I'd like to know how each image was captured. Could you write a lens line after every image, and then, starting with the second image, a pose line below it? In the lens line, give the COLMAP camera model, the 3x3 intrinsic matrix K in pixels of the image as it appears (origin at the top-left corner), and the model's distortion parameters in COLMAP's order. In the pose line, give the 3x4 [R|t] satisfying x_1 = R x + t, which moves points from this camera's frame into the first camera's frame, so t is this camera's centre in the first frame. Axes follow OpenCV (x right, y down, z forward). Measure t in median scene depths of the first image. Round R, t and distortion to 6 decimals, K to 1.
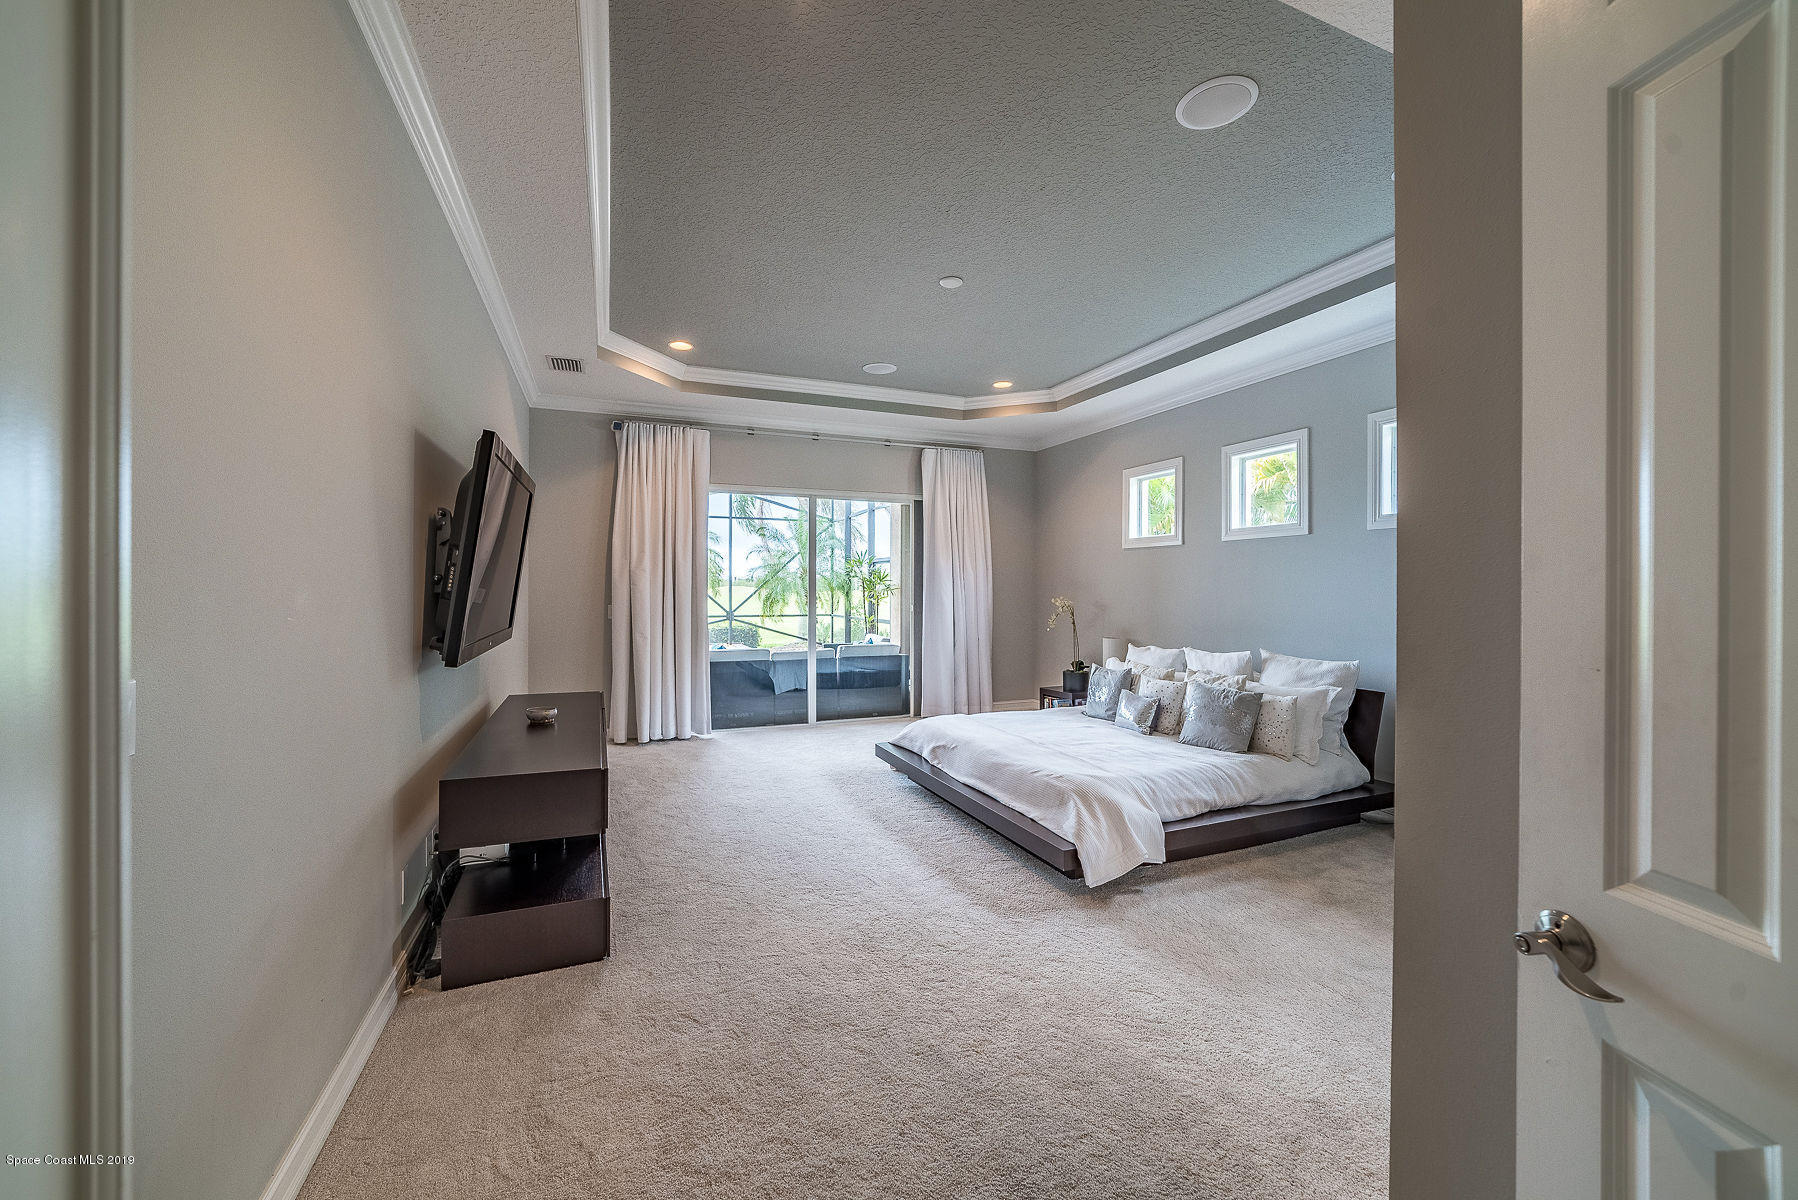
lens RADIAL K [[696.1, 0, 886.5], [0, 696.1, 593.1], [0, 0, 1]] dist [-0.019052, 0.004760]
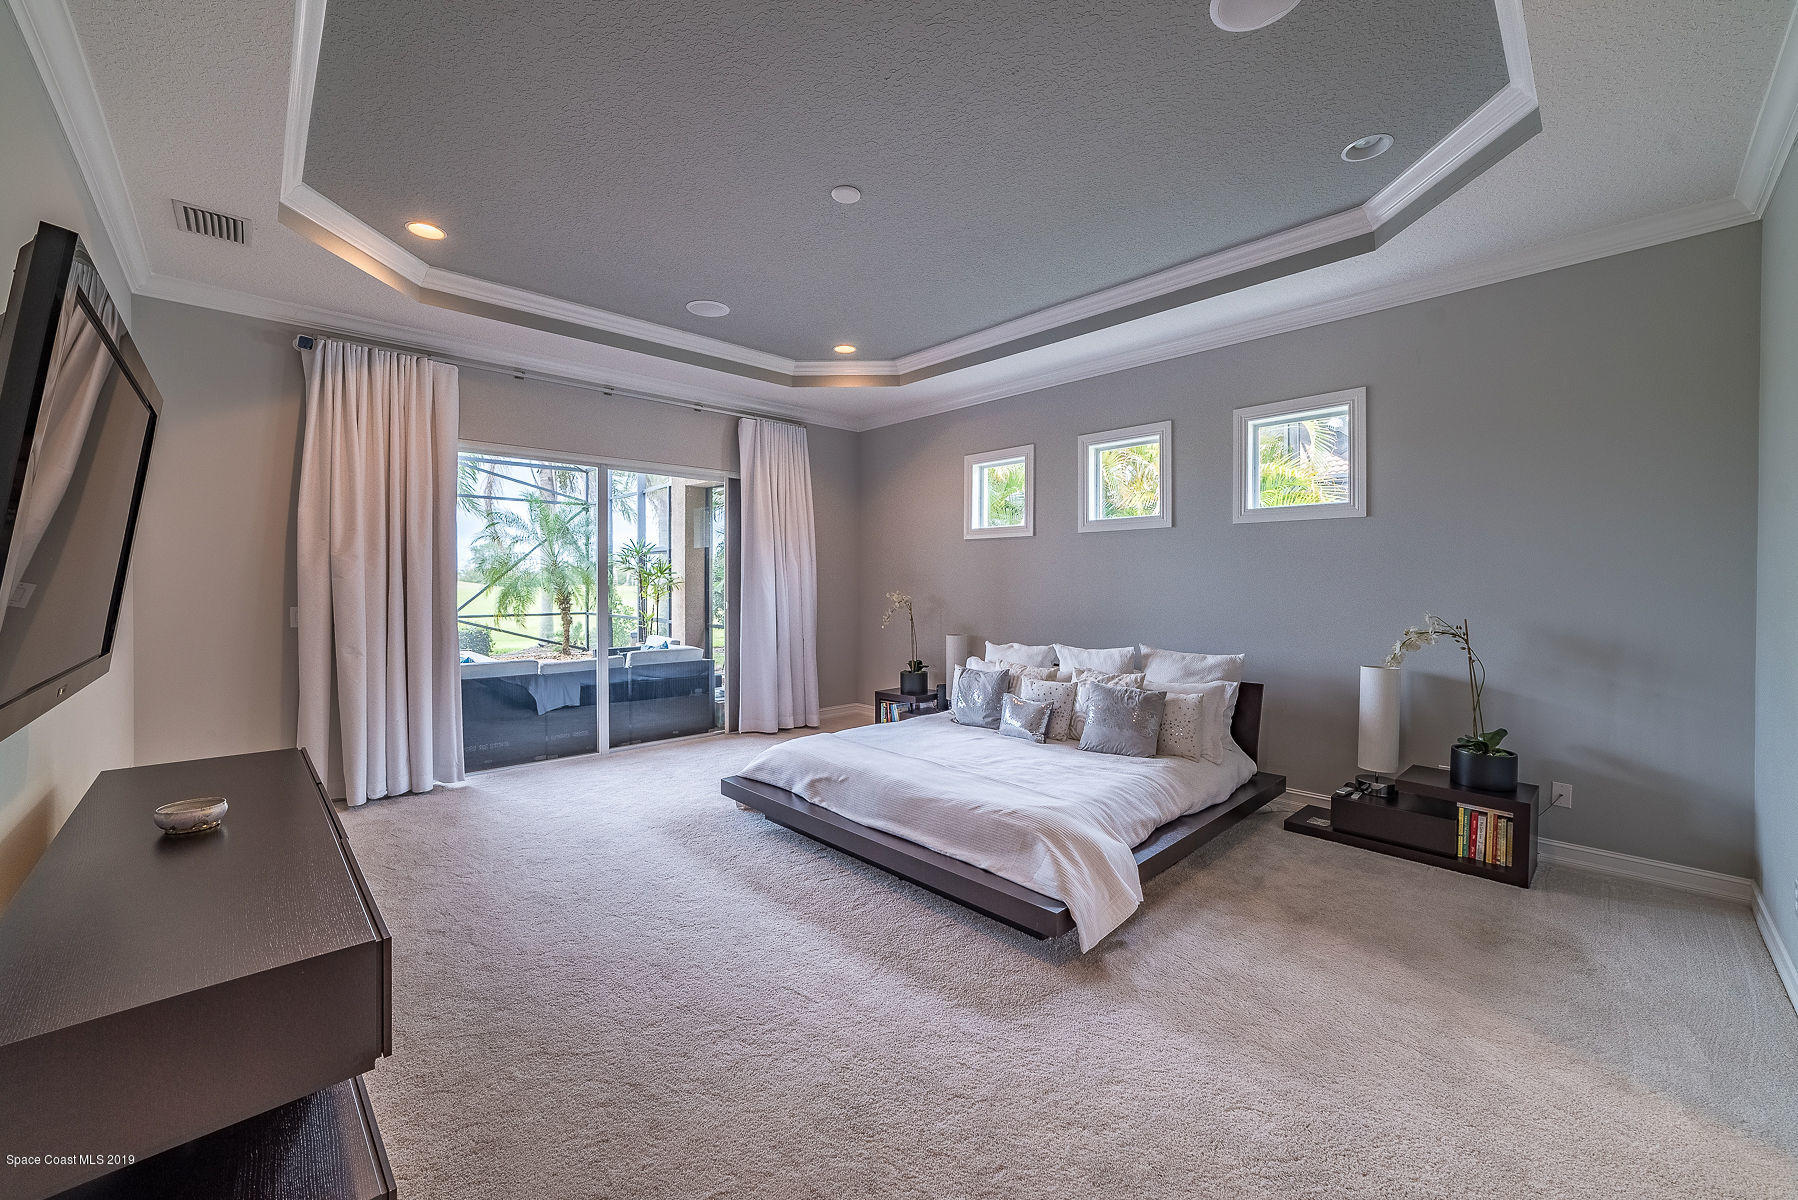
lens RADIAL K [[696.1, 0, 892.5], [0, 696.1, 592.4], [0, 0, 1]] dist [-0.019052, 0.004760]
pose [[0.932065, -0.005411, 0.362250, -0.117588], [0.003030, 0.999970, 0.007142, 0.000551], [-0.362278, -0.005559, 0.932054, 0.197374]]
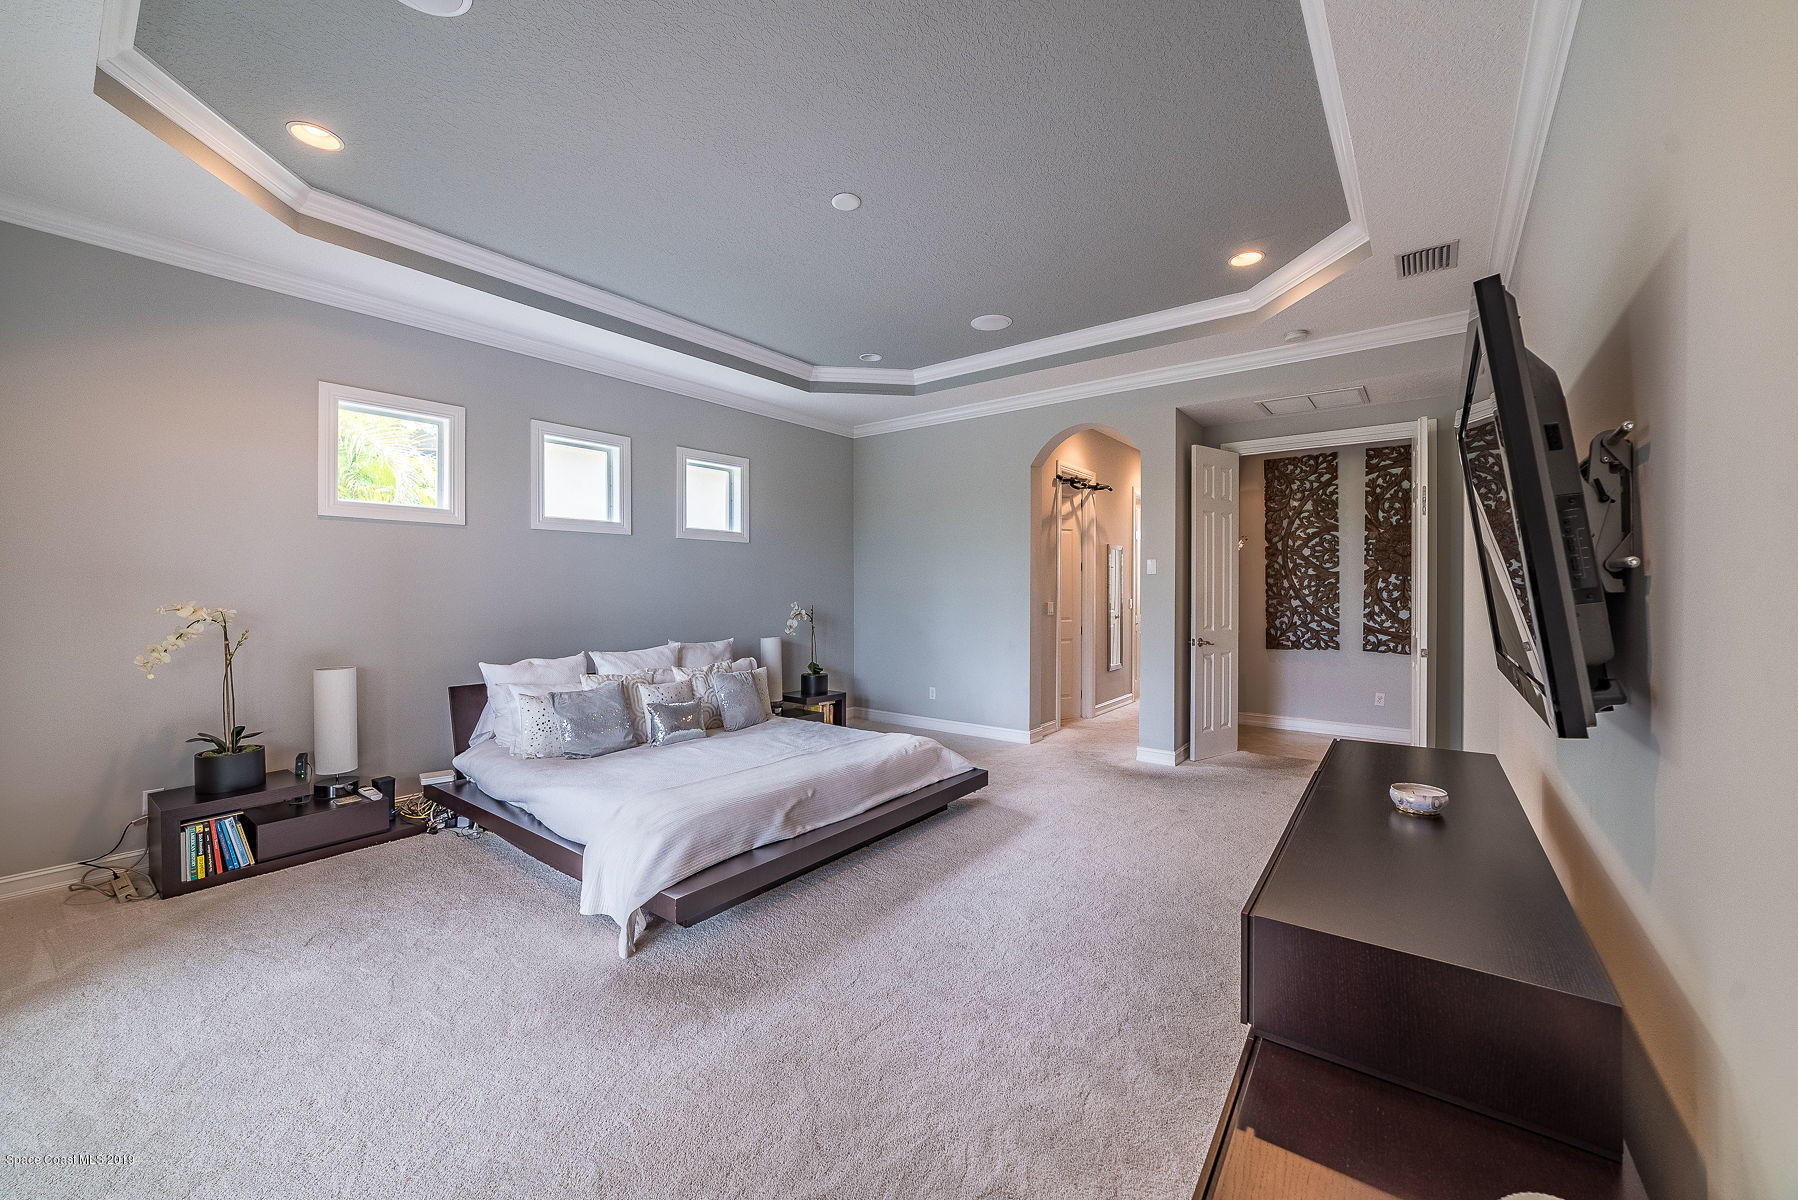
lens RADIAL K [[696.1, 0, 892.0], [0, 696.1, 588.0], [0, 0, 1]] dist [-0.019052, 0.004760]
pose [[-0.498874, -0.000719, 0.866674, -0.507493], [0.006964, 0.999964, 0.004838, -0.002960], [-0.866647, 0.008450, -0.498851, 1.098045]]
